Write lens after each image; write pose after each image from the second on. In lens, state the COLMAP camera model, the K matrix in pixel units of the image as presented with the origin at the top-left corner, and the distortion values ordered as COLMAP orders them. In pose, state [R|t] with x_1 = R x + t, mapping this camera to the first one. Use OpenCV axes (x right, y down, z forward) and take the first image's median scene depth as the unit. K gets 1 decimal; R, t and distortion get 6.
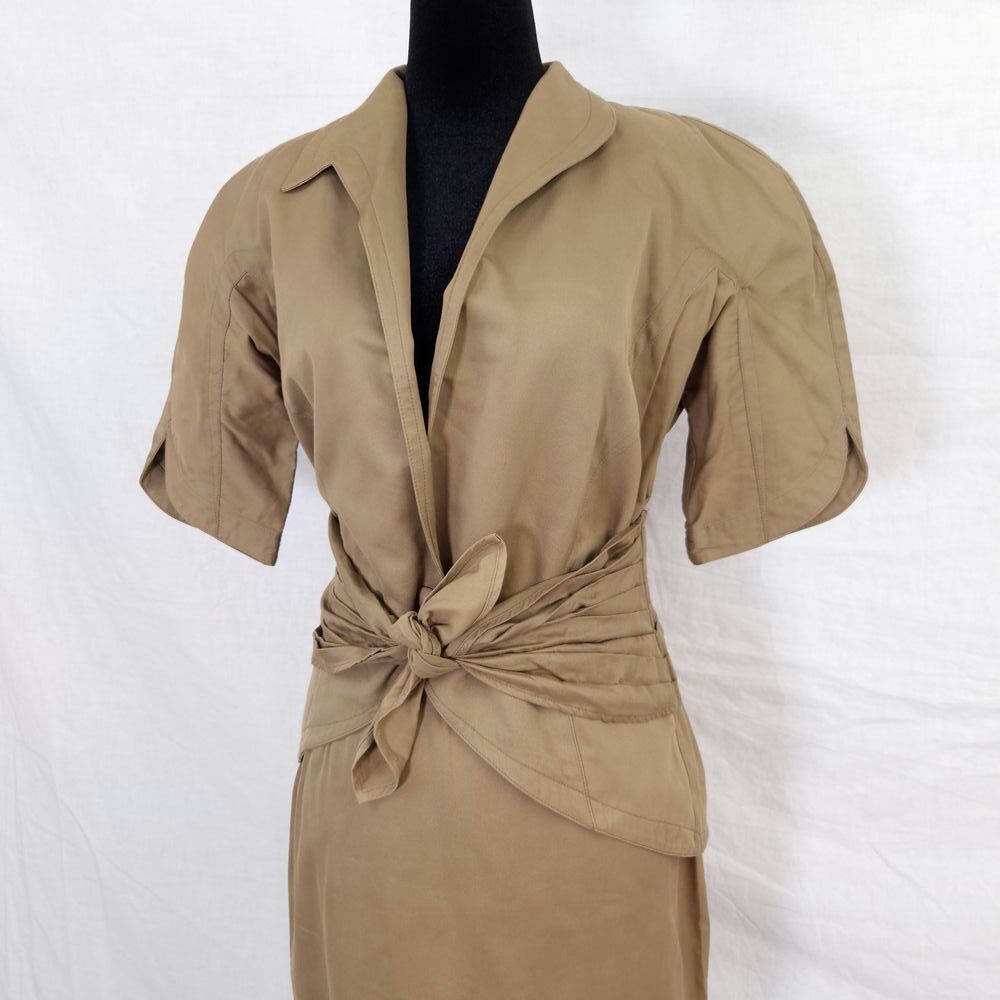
lens RADIAL K [[899.6, 0, 500.0], [0, 899.6, 500.0], [0, 0, 1]] dist [0.036513, -0.013154]
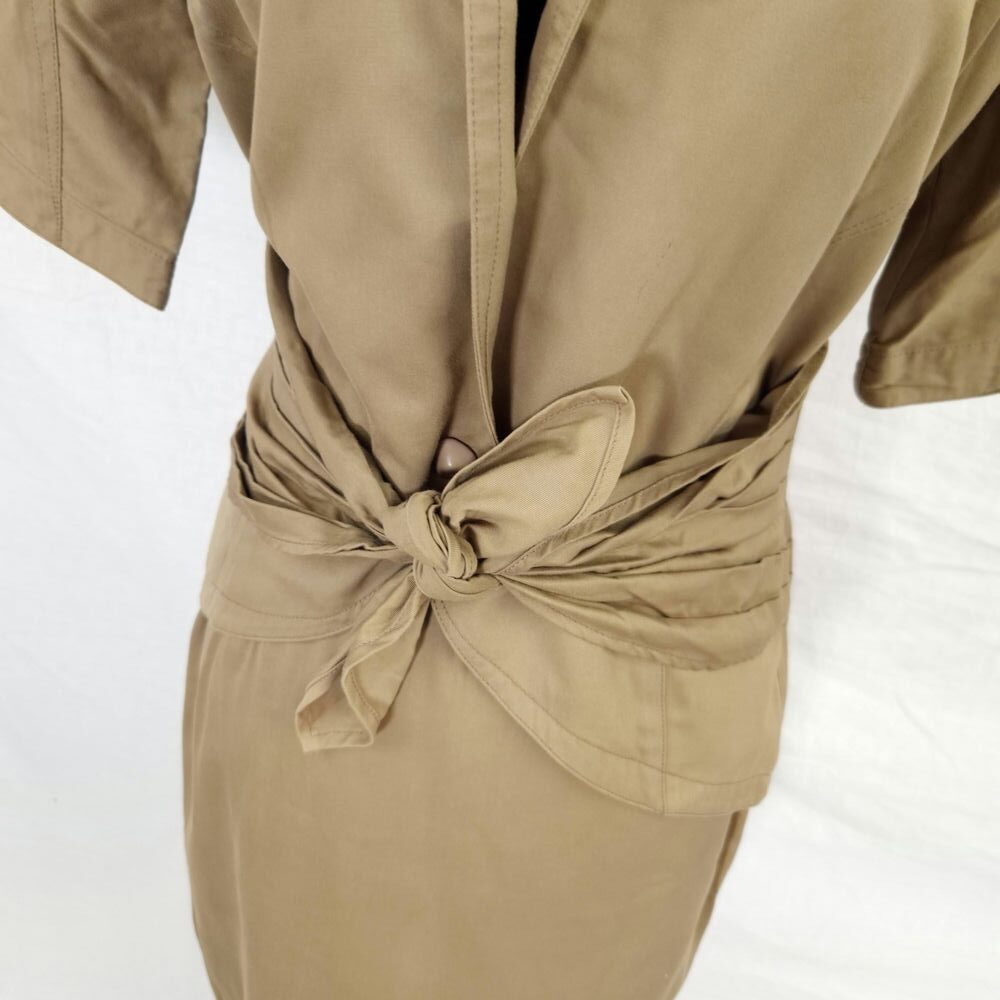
lens RADIAL K [[923.4, 0, 487.1], [0, 923.4, 501.0], [0, 0, 1]] dist [0.016512, -0.016610]
pose [[0.988259, 0.098246, 0.117014, -0.116732], [-0.135413, 0.917911, 0.372965, -0.074725], [-0.070766, -0.384431, 0.920437, 0.445694]]
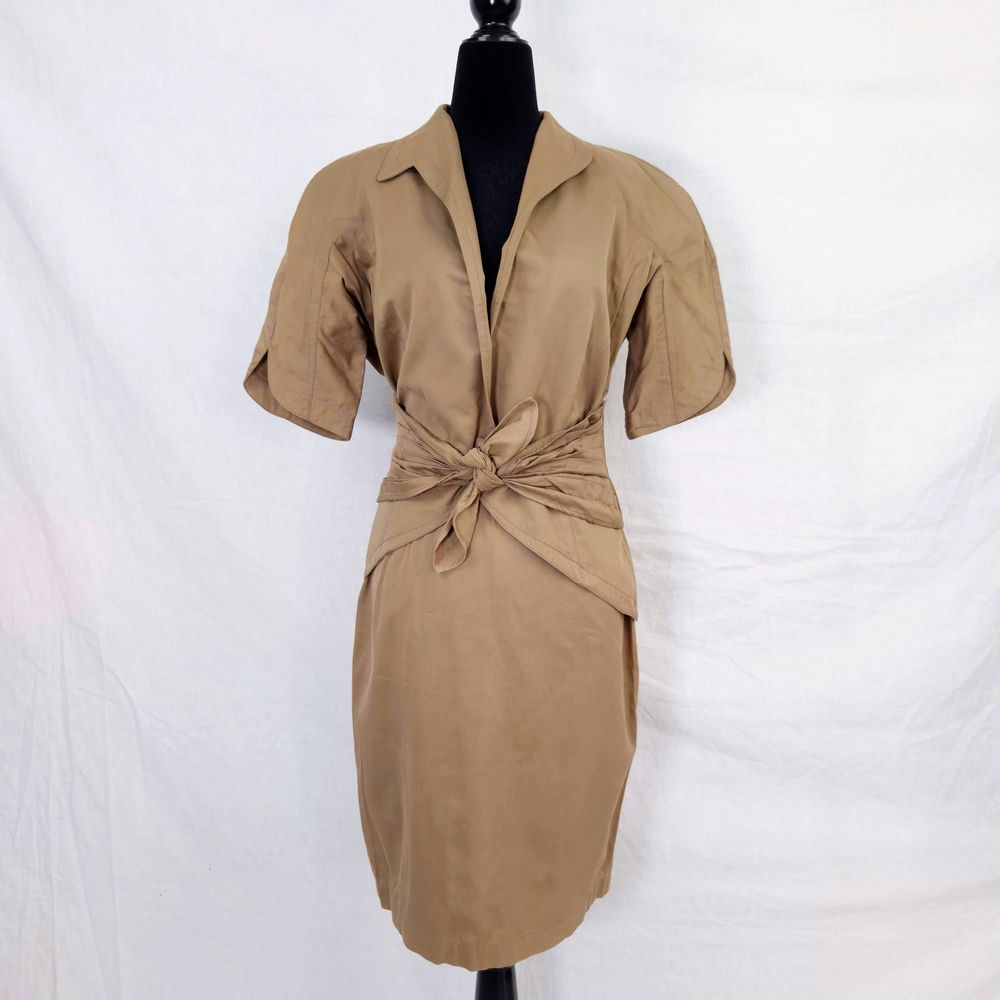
lens RADIAL K [[883.6, 0, 512.0], [0, 883.6, 502.7], [0, 0, 1]] dist [0.042990, -0.017611]
pose [[0.980705, 0.003260, 0.195466, -0.312248], [0.000304, 0.999834, -0.018204, 0.228247], [-0.195493, 0.017912, 0.980542, -0.503125]]
